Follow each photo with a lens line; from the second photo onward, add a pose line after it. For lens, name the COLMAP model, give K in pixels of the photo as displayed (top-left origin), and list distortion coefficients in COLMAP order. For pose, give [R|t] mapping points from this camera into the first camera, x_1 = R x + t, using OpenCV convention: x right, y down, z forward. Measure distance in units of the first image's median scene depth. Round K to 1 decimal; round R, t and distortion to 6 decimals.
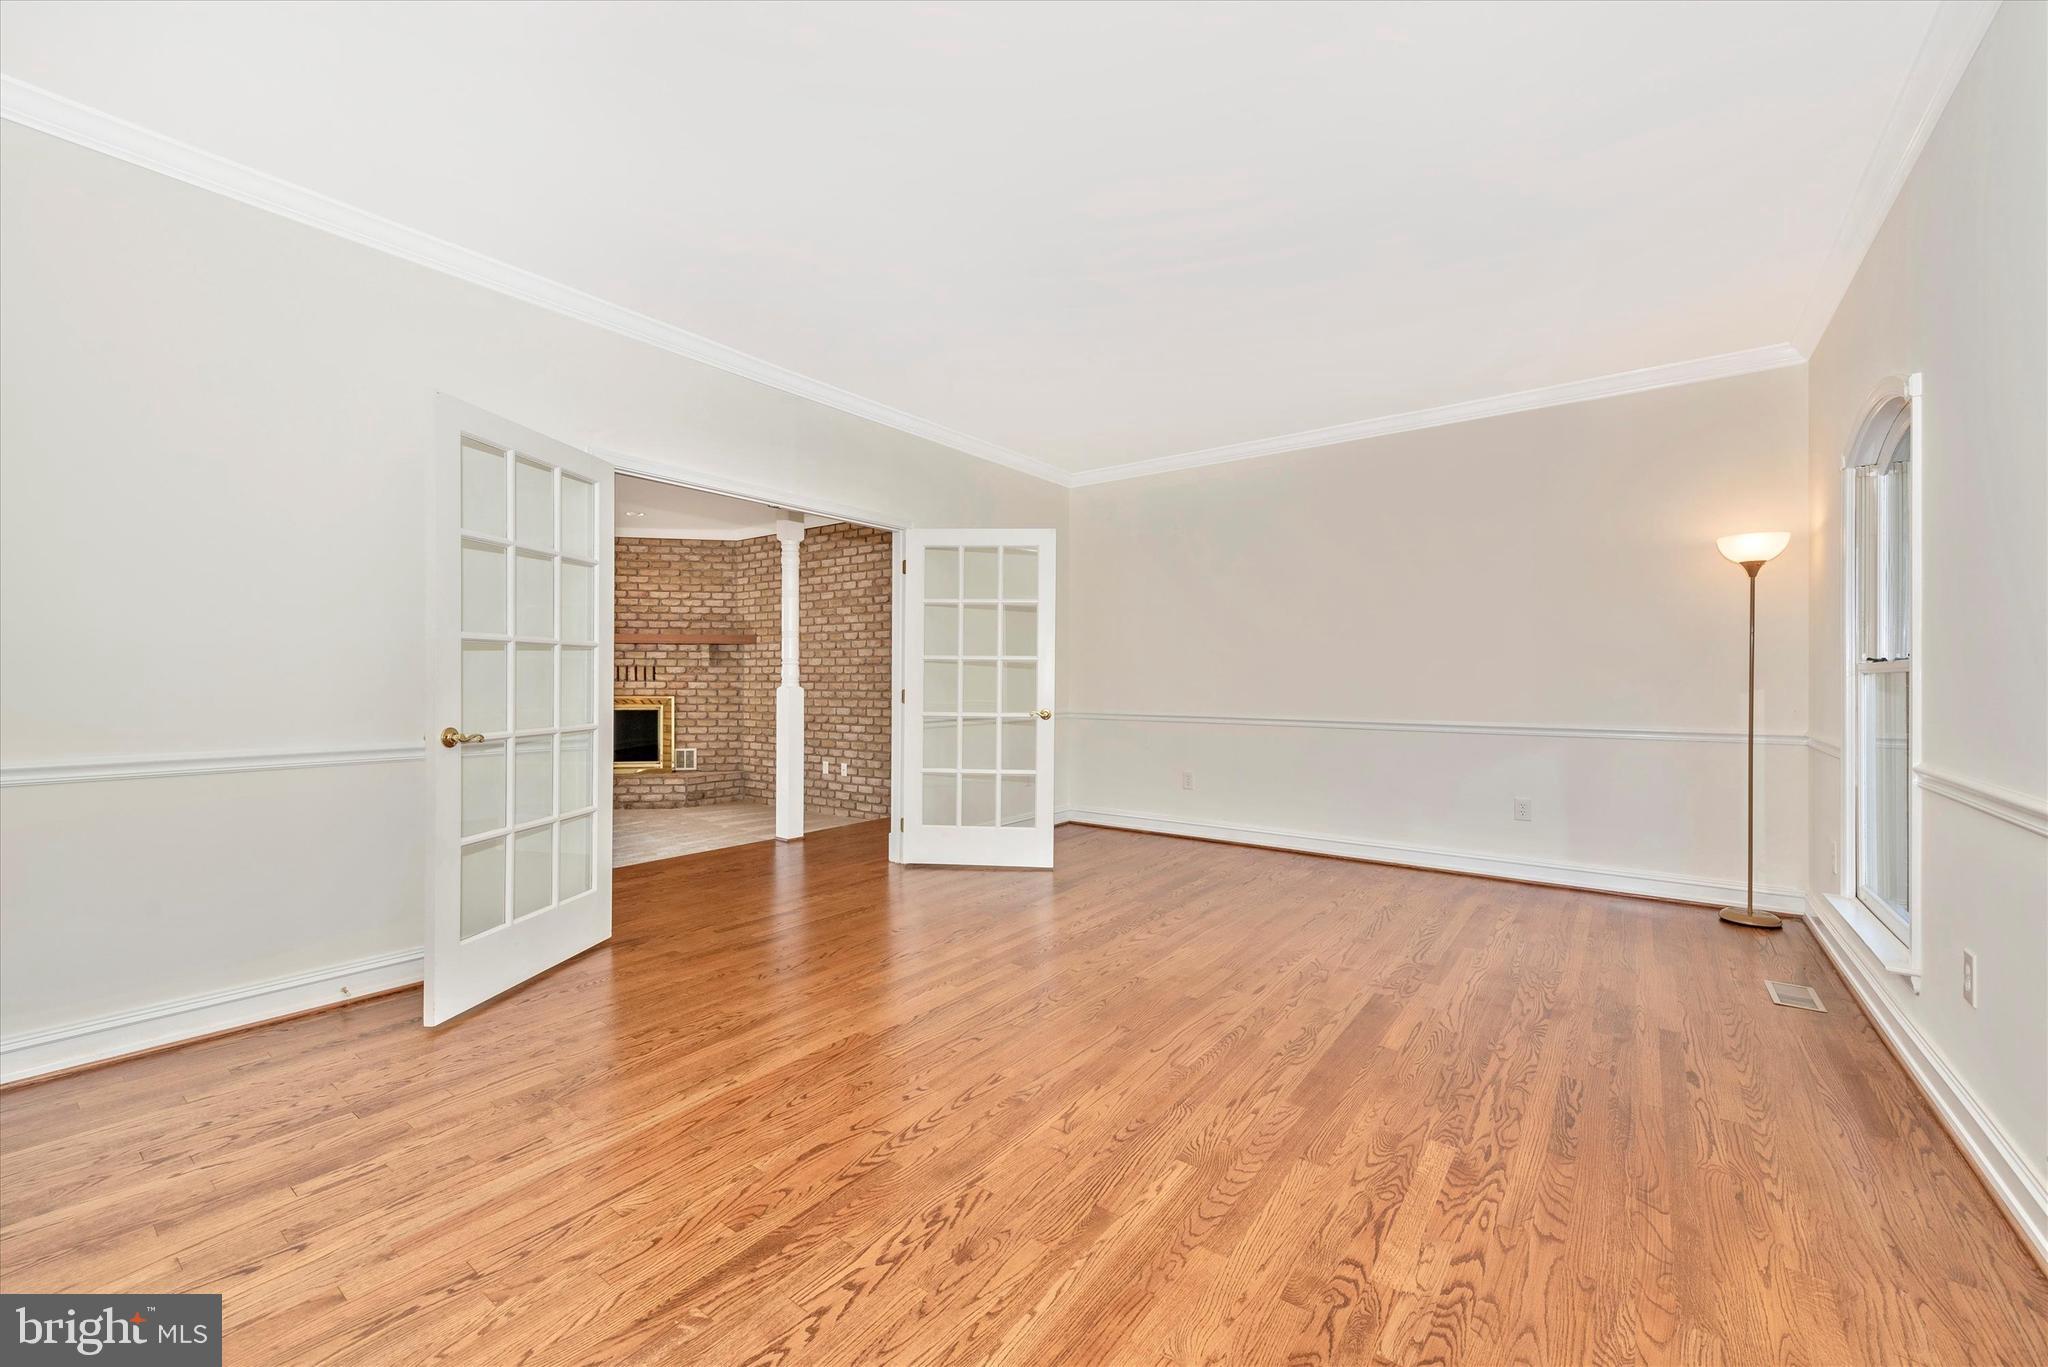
lens RADIAL K [[816.7, 0, 1026.1], [0, 816.7, 685.8], [0, 0, 1]] dist [0.016569, -0.005522]
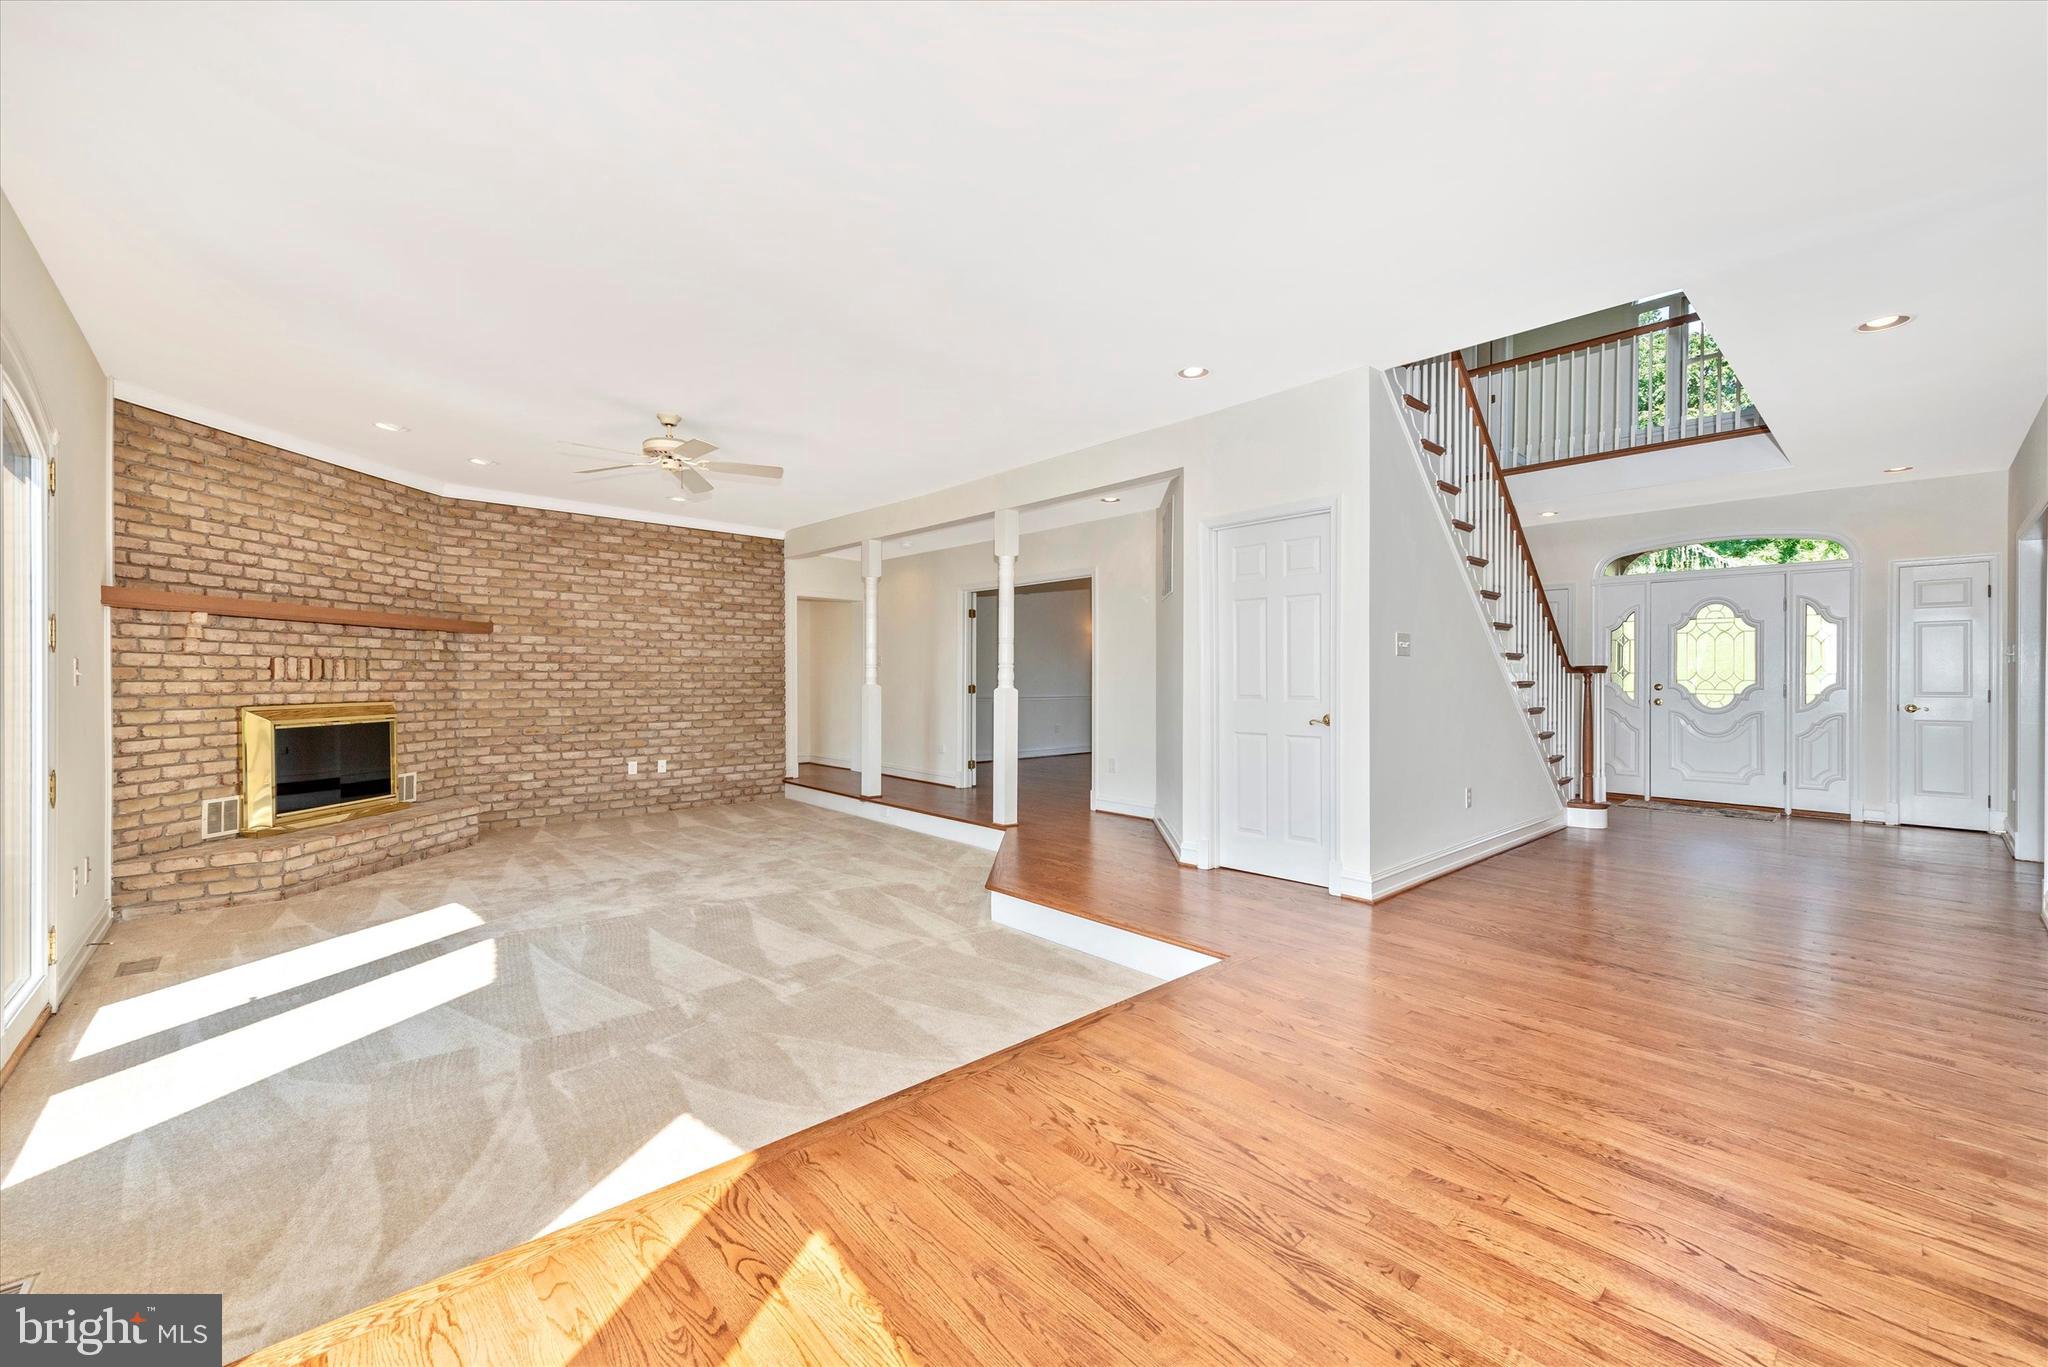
lens RADIAL K [[816.7, 0, 1026.1], [0, 816.7, 685.8], [0, 0, 1]] dist [0.016569, -0.005522]
pose [[0.182691, -0.012396, 0.983092, -1.047613], [0.002256, 0.999923, 0.012189, -0.008652], [-0.983168, -0.000009, 0.182705, 0.333620]]
